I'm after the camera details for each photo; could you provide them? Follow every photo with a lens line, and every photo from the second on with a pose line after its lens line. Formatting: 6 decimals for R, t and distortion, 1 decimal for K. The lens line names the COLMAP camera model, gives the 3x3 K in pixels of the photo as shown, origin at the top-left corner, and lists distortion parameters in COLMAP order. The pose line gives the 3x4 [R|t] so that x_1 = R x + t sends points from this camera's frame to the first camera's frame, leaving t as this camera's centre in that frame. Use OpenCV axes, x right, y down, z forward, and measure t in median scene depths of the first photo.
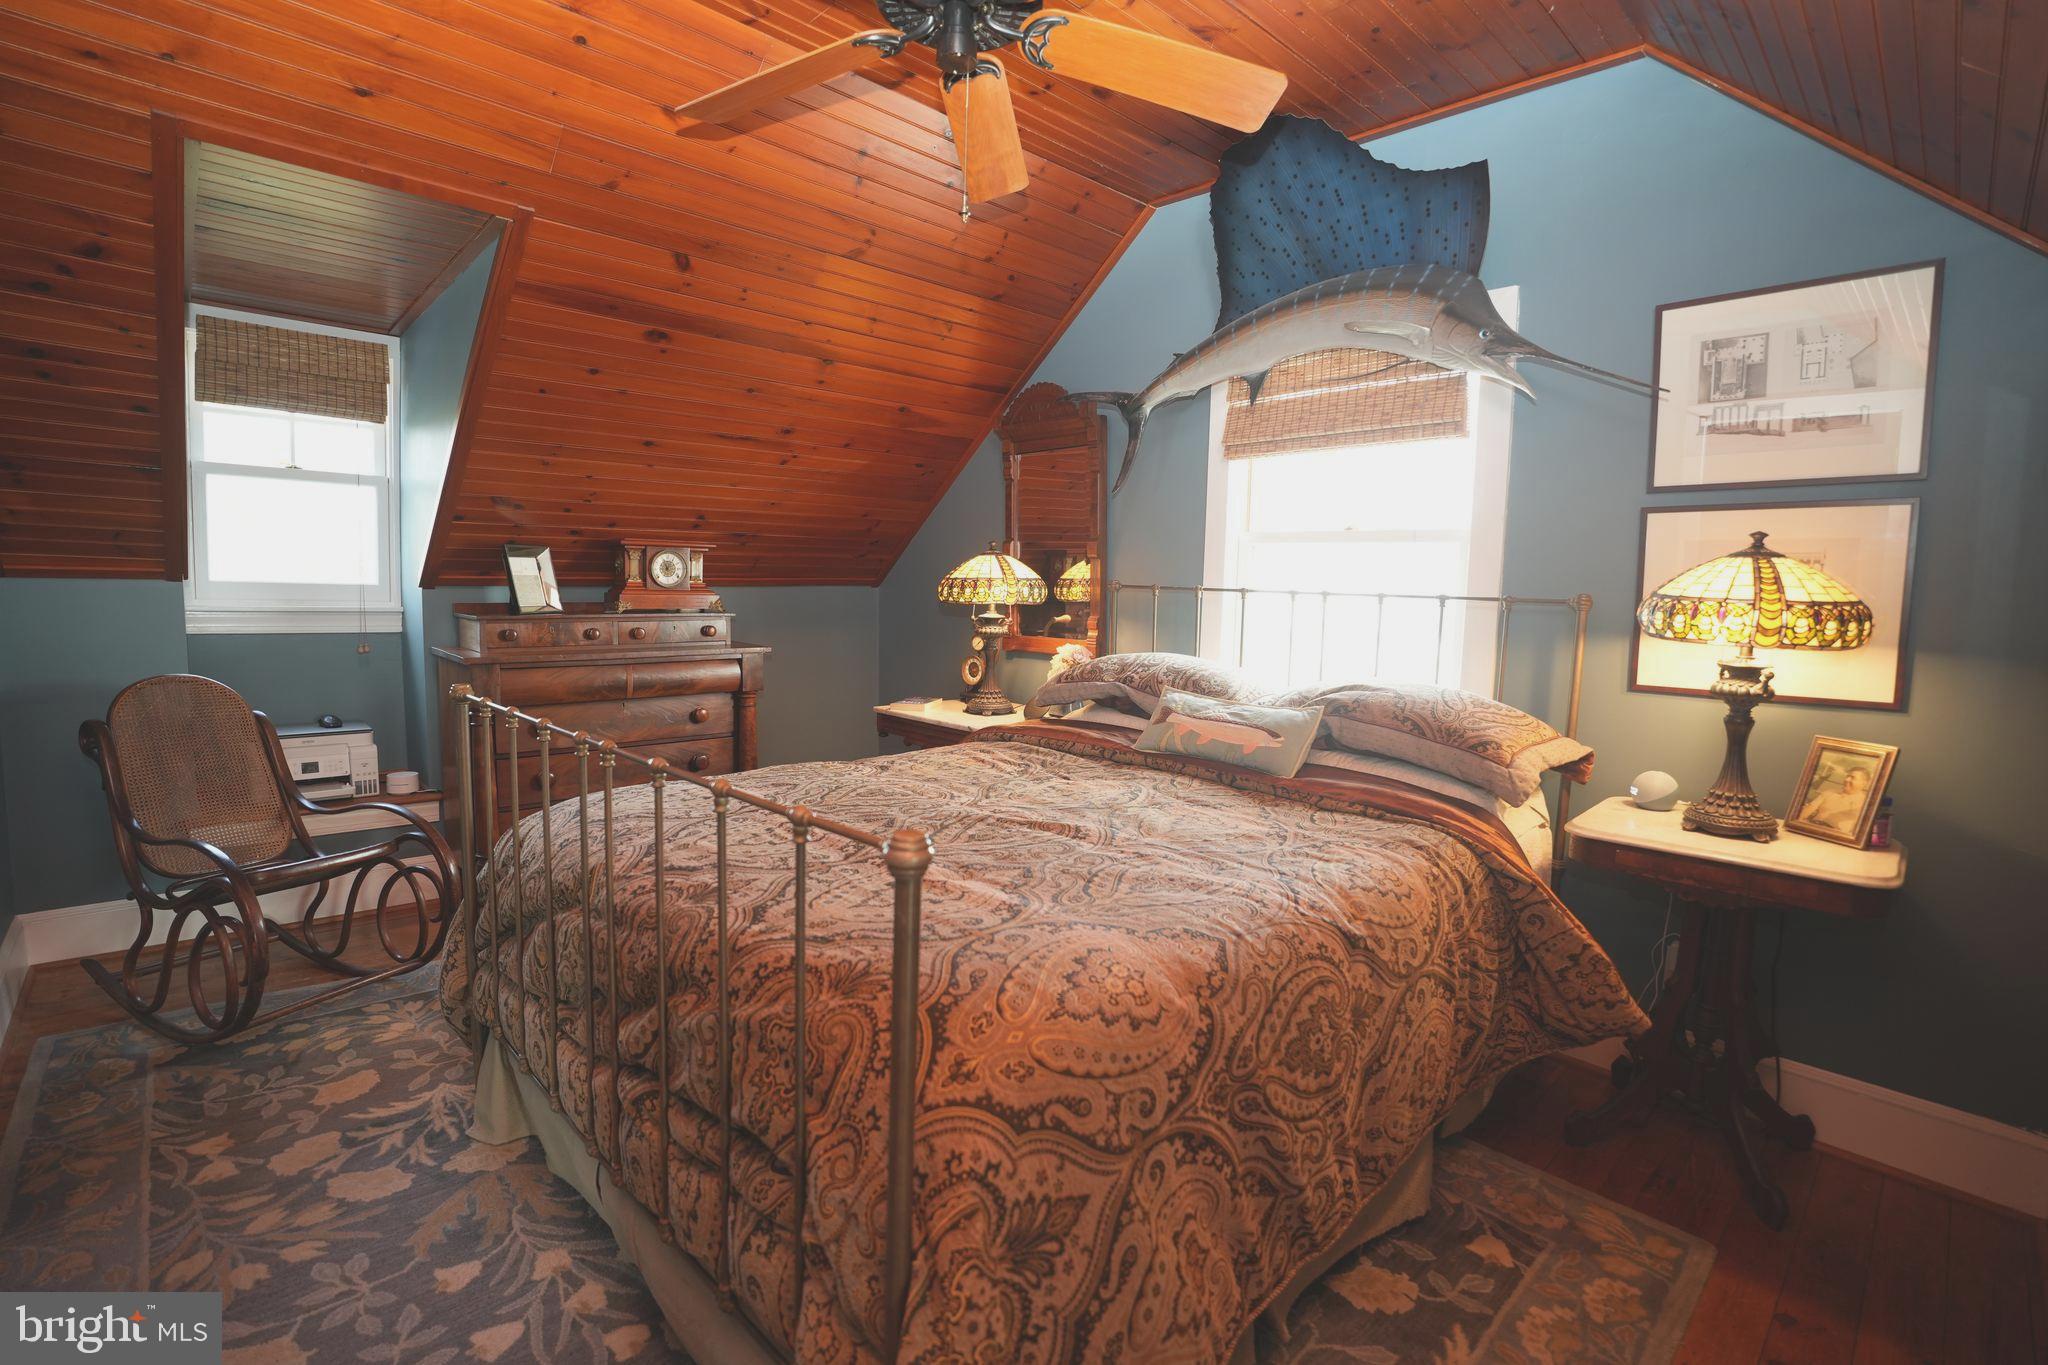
lens RADIAL K [[965.4, 0, 1024.0], [0, 965.4, 682.5], [0, 0, 1]] dist [-0.036849, 0.000047]
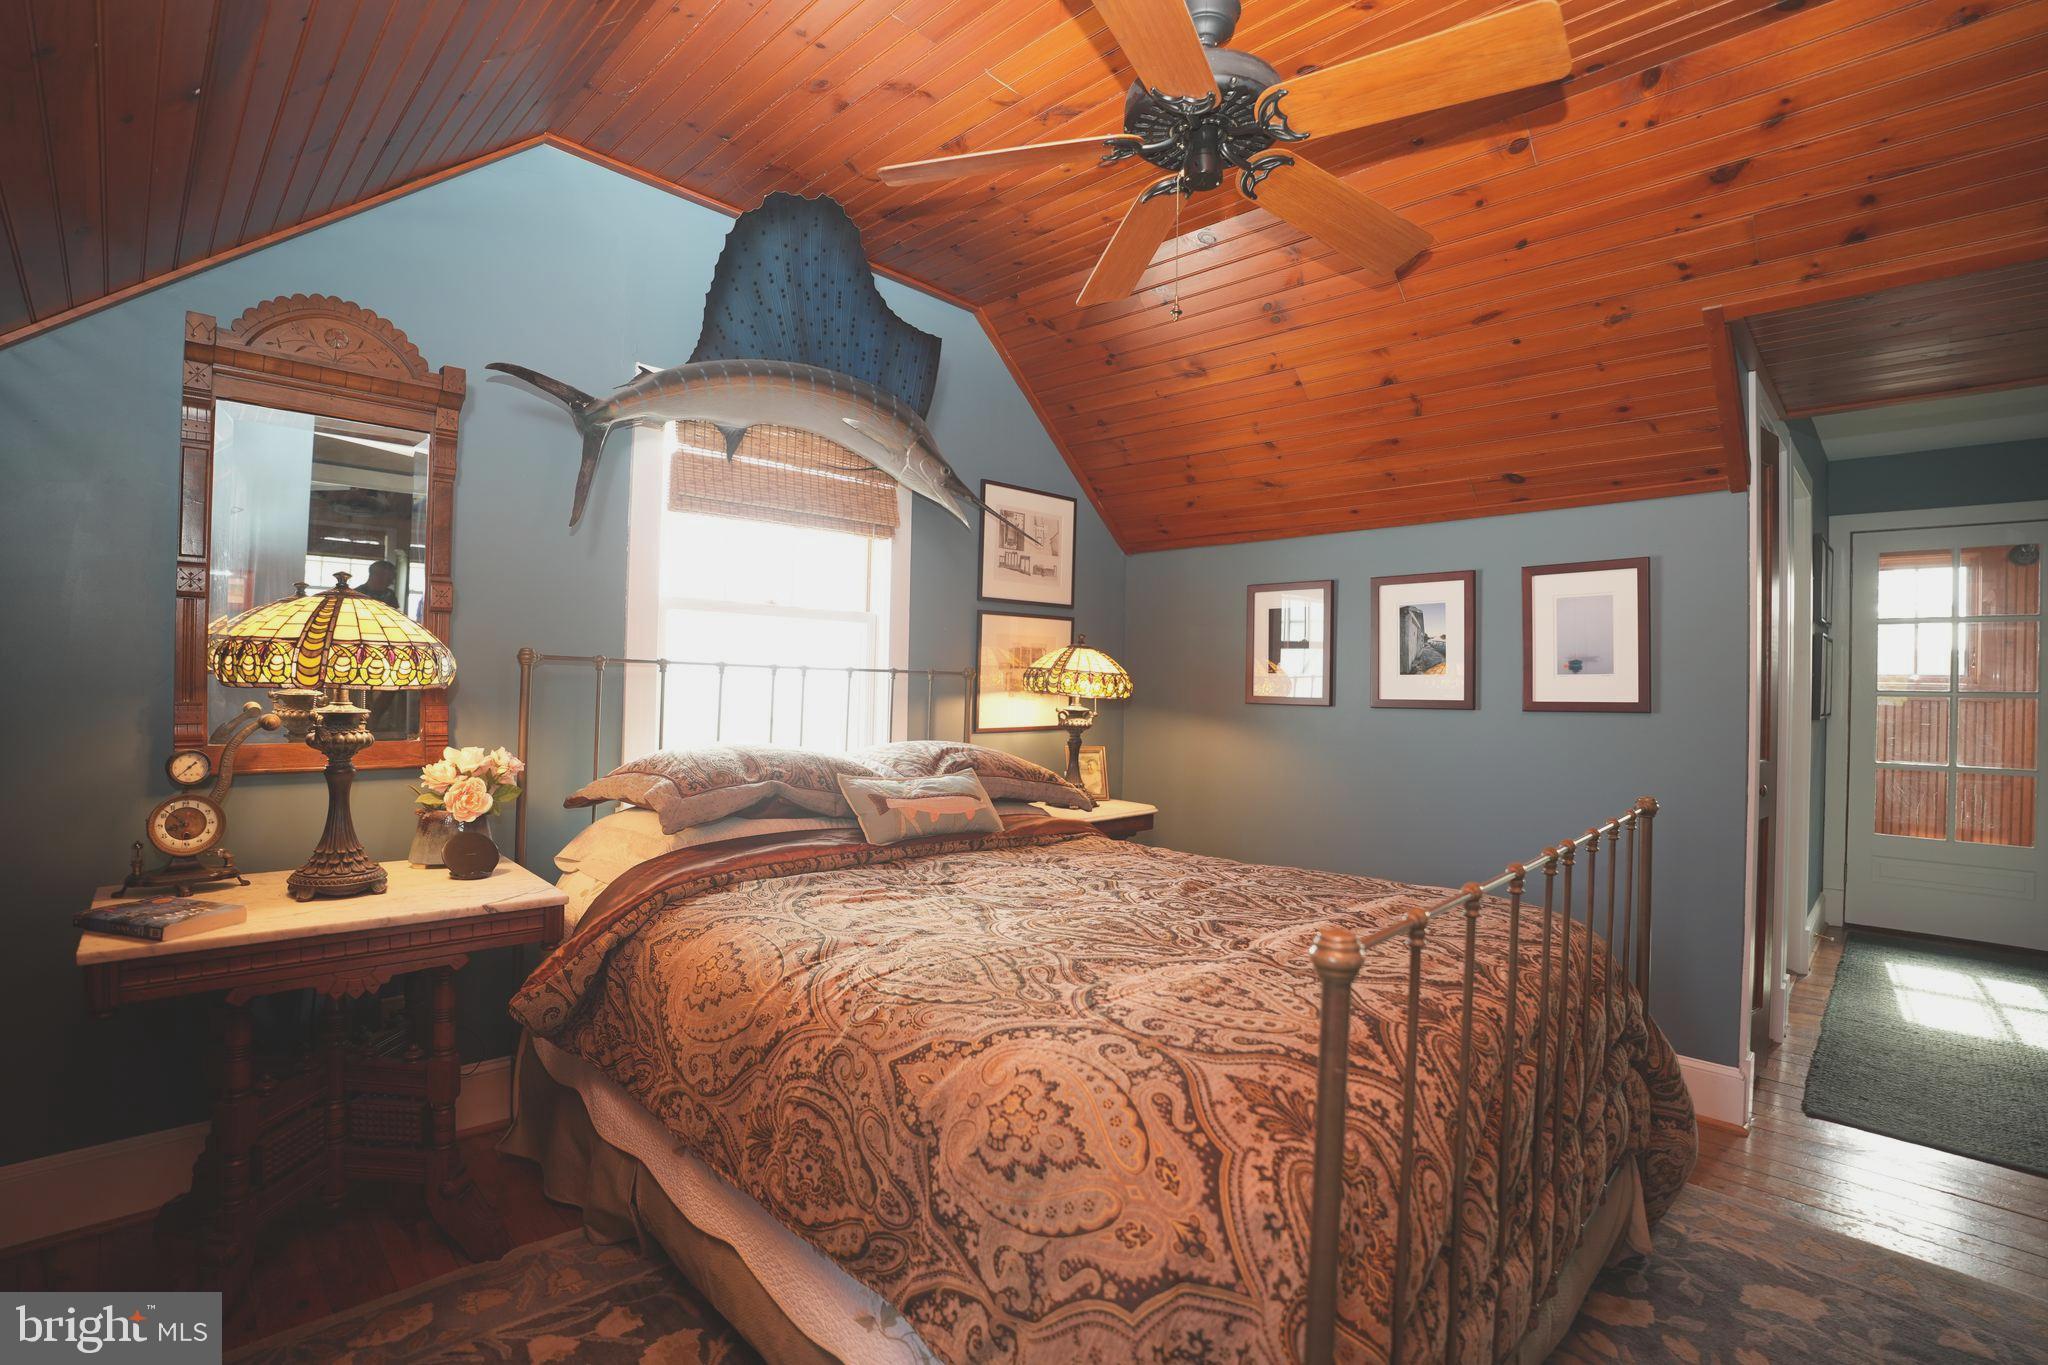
lens RADIAL K [[929.6, 0, 1026.6], [0, 929.6, 664.8], [0, 0, 1]] dist [-0.091870, 0.000020]
pose [[-0.030370, -0.021153, 0.999315, -0.705250], [0.065710, 0.997571, 0.023113, -0.108698], [-0.997376, 0.066367, -0.028906, 0.838237]]
